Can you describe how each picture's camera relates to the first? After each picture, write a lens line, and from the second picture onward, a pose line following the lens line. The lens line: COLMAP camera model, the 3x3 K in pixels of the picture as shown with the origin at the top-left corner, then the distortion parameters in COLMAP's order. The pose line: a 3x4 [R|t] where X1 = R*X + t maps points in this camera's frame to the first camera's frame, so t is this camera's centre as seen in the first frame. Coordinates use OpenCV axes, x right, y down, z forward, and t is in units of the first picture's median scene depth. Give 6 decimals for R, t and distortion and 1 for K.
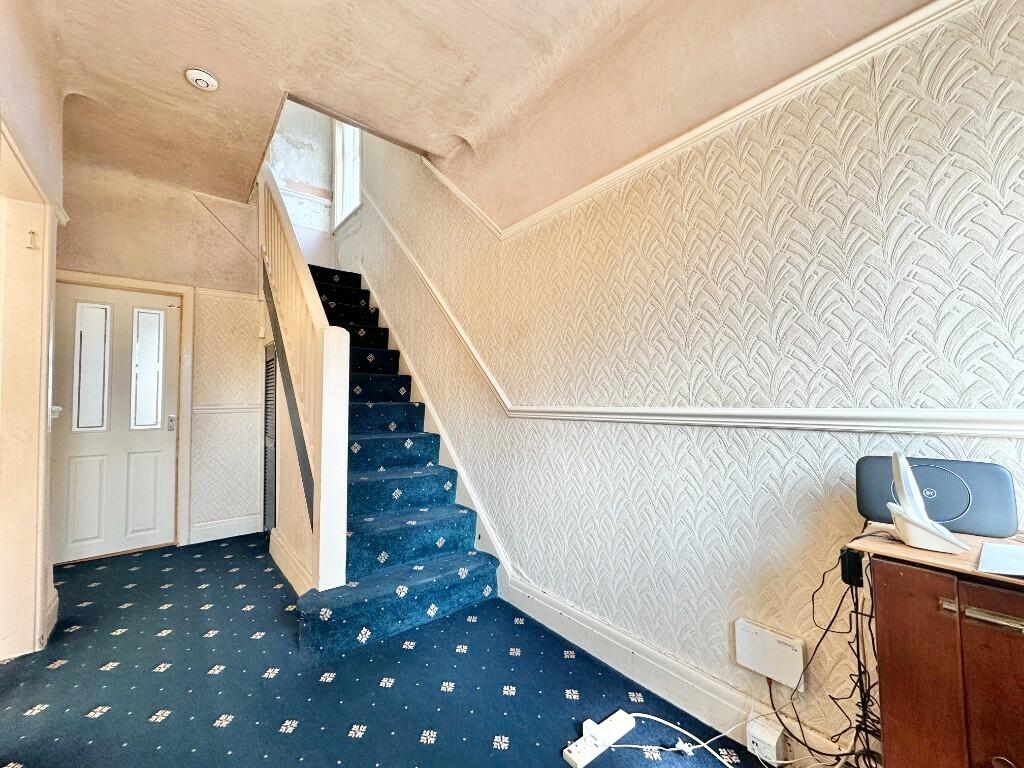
lens RADIAL K [[407.7, 0, 507.0], [0, 407.7, 385.3], [0, 0, 1]] dist [-0.002778, 0.000286]
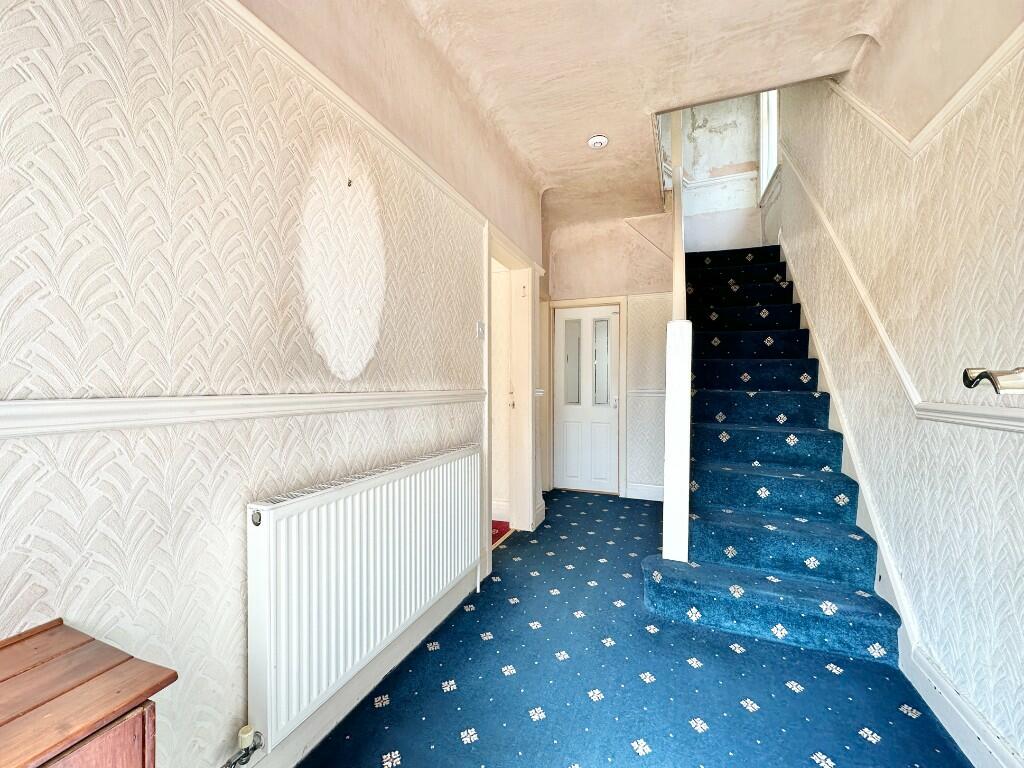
lens RADIAL K [[424.2, 0, 512.4], [0, 424.2, 385.5], [0, 0, 1]] dist [-0.001977, -0.000040]
pose [[0.485461, 0.014019, -0.874146, 0.294976], [0.020364, 0.999419, 0.027337, -0.009246], [0.874021, -0.031072, 0.484894, 0.068213]]
